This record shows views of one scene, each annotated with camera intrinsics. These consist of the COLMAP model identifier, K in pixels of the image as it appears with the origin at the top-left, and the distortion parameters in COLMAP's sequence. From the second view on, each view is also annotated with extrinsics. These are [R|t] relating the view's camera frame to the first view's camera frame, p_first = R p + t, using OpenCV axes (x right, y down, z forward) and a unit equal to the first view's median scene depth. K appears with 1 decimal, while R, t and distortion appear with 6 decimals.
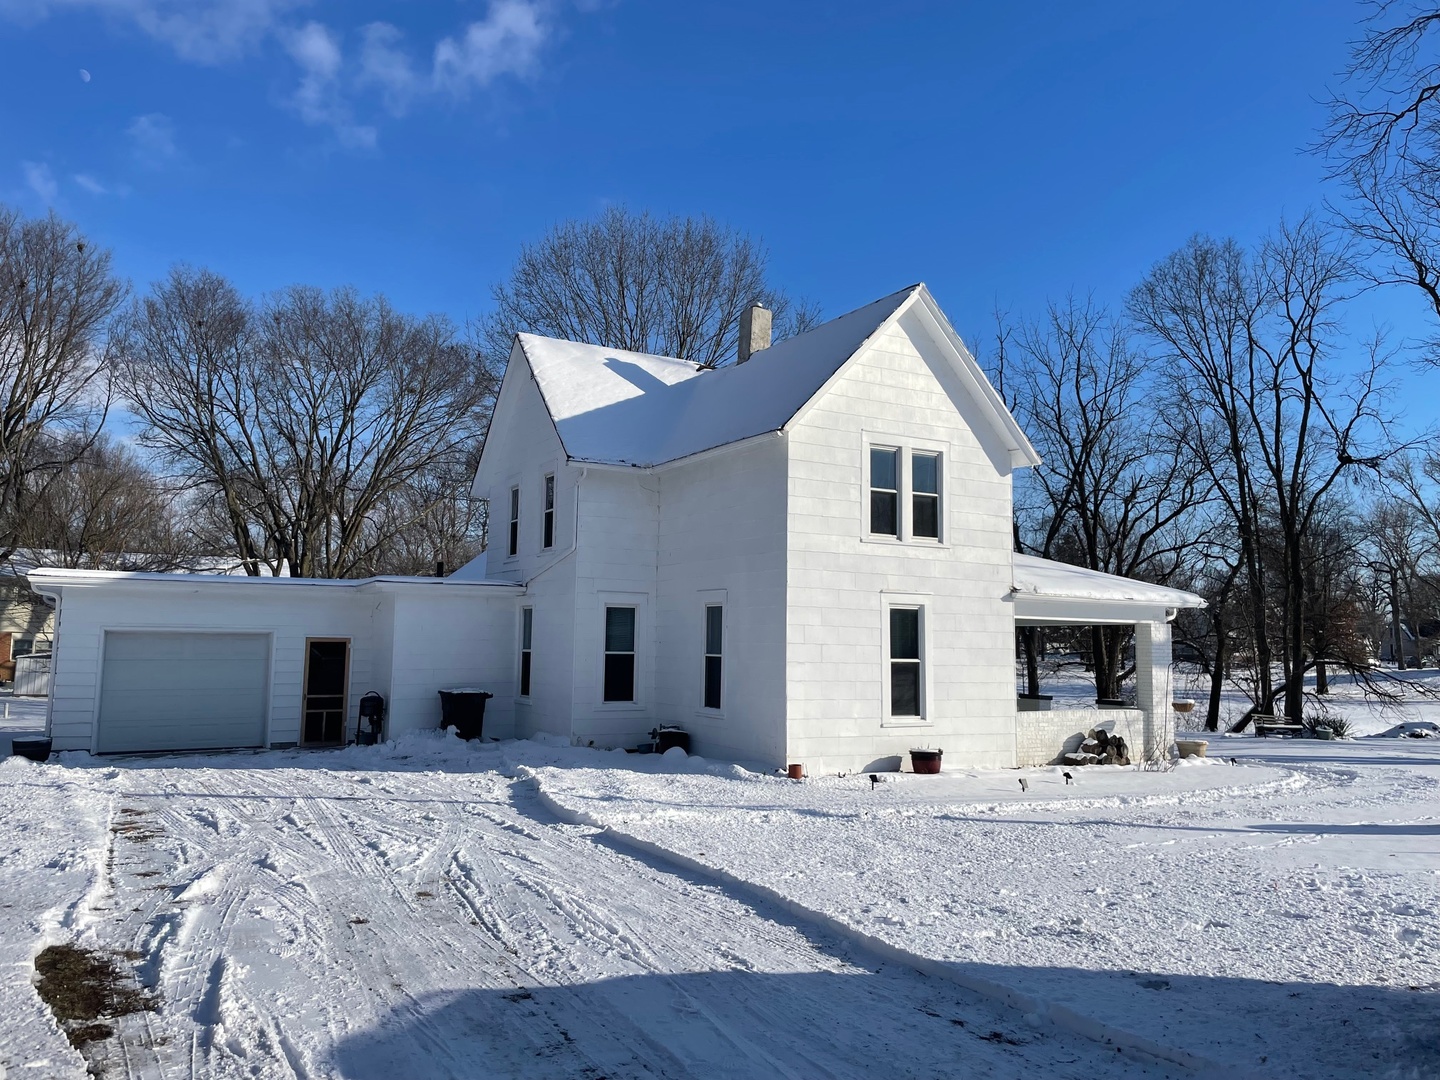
lens RADIAL K [[1084.0, 0, 703.3], [0, 1084.0, 535.6], [0, 0, 1]] dist [0.096873, -0.150097]
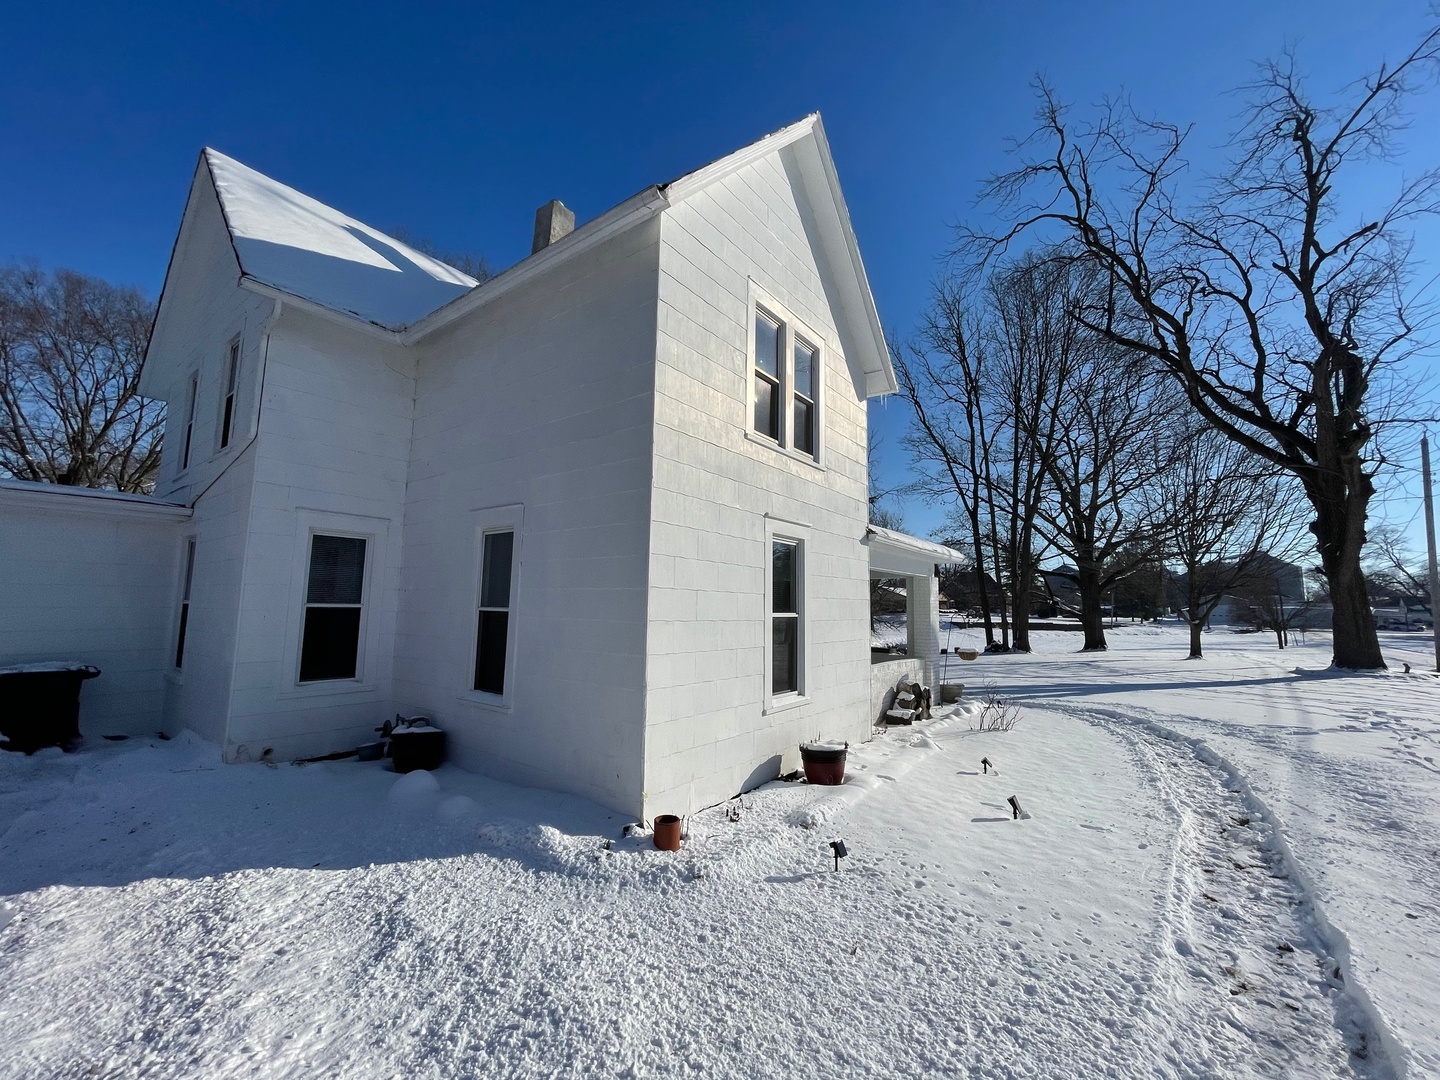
lens RADIAL K [[580.6, 0, 720.0], [0, 580.6, 540.0], [0, 0, 1]] dist [-0.001325, -0.000700]
pose [[0.912271, 0.045369, 0.407066, -0.009367], [-0.042711, 0.998965, -0.015619, 0.066223], [-0.407353, -0.003137, 0.913265, 0.604655]]
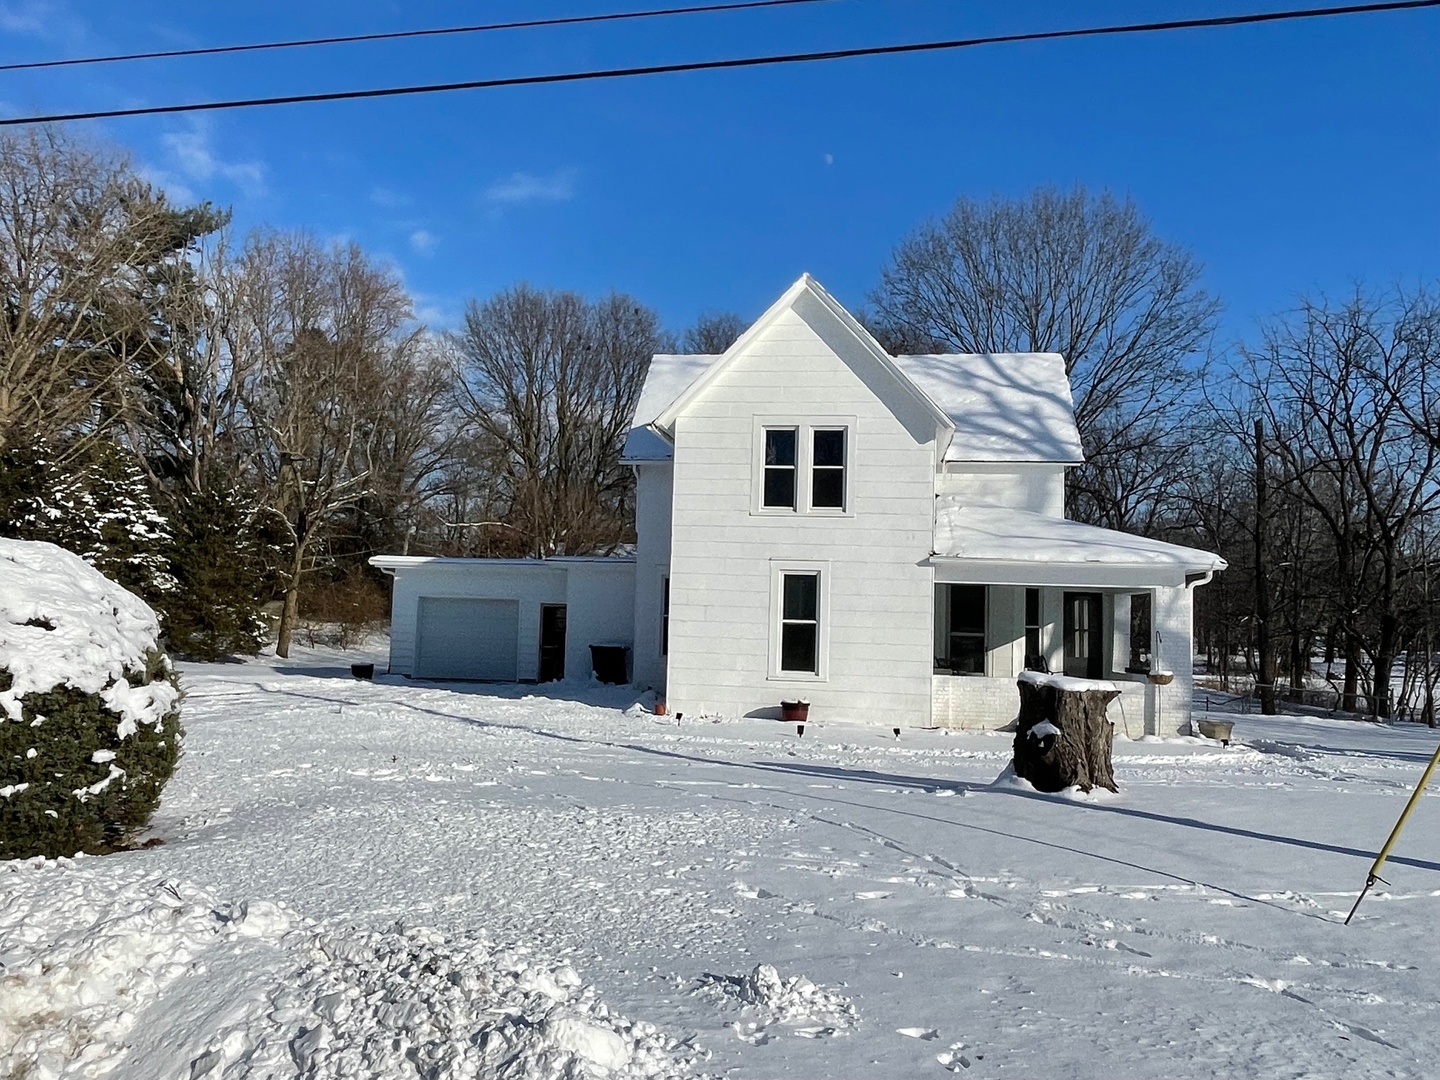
lens RADIAL K [[1060.0, 0, 720.0], [0, 1060.0, 540.0], [0, 0, 1]] dist [0.000807, -0.000119]
pose [[0.796624, -0.033423, -0.603550, 0.691118], [0.042585, 0.999092, 0.000881, 0.026088], [0.602973, -0.026404, 0.797325, 0.096160]]
